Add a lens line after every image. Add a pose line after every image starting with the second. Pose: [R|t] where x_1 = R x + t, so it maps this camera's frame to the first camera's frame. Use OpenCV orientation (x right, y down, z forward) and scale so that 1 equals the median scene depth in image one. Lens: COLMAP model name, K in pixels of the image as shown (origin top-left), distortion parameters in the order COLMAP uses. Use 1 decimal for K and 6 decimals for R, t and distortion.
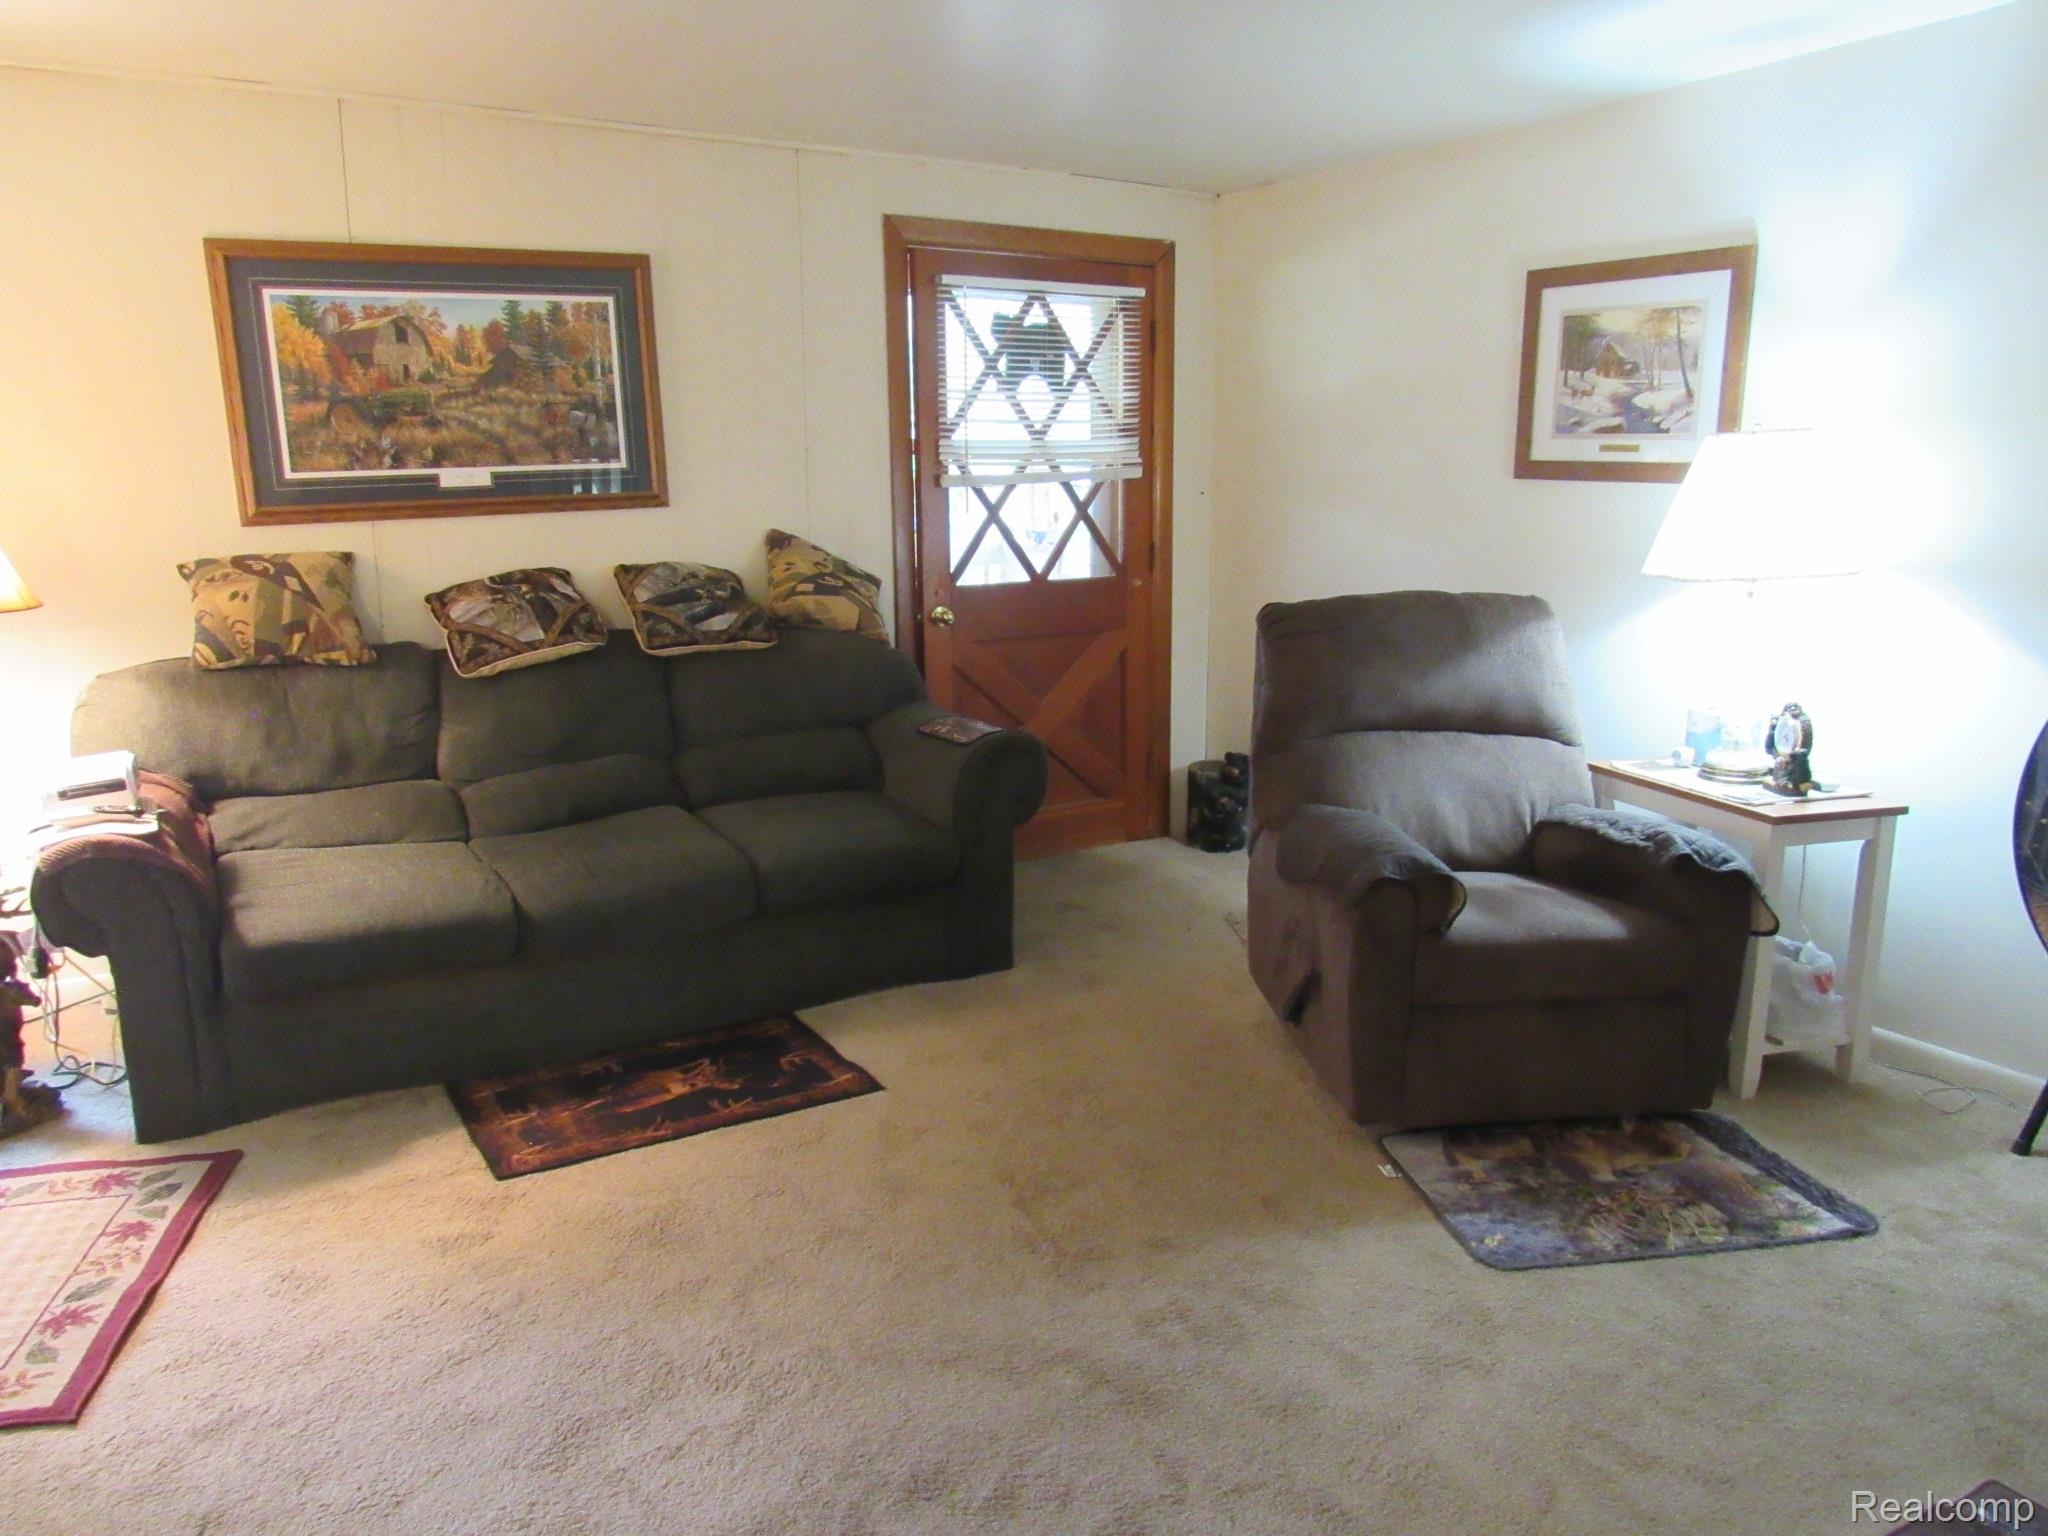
lens RADIAL K [[1483.8, 0, 1024.0], [0, 1483.8, 768.0], [0, 0, 1]] dist [-0.007365, -0.002440]
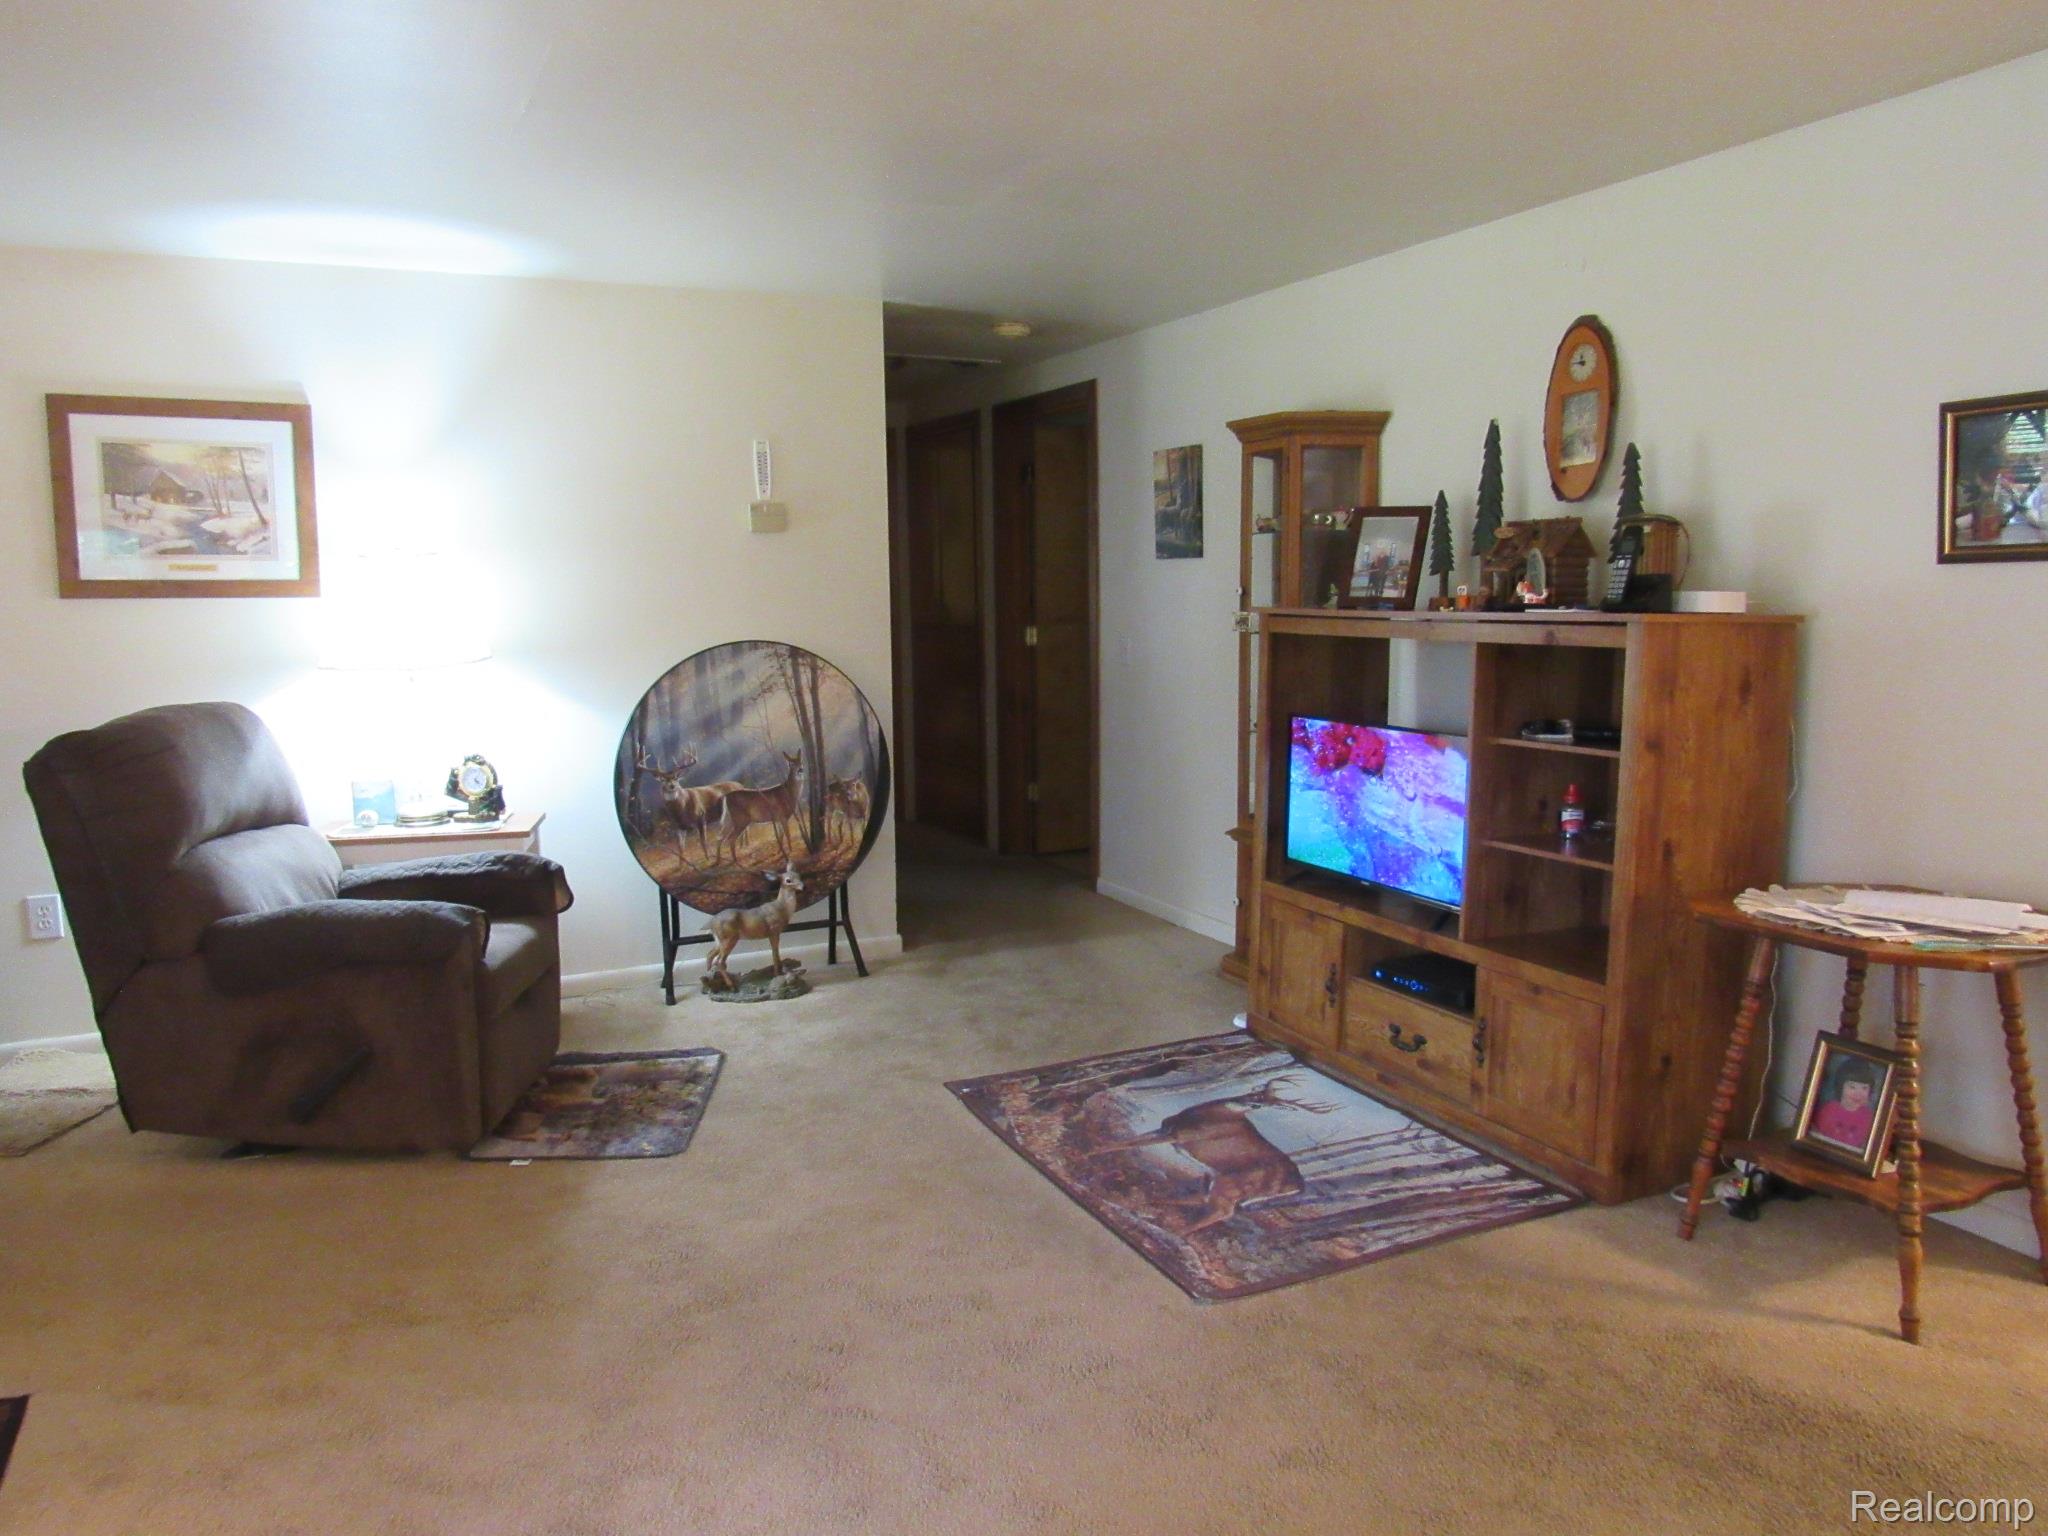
lens RADIAL K [[1483.8, 0, 1024.0], [0, 1483.8, 768.0], [0, 0, 1]] dist [-0.007365, -0.002440]
pose [[0.099685, -0.129719, 0.986527, -0.671673], [0.212356, 0.971397, 0.106272, -0.061213], [-0.972095, 0.198901, 0.124380, 0.312416]]
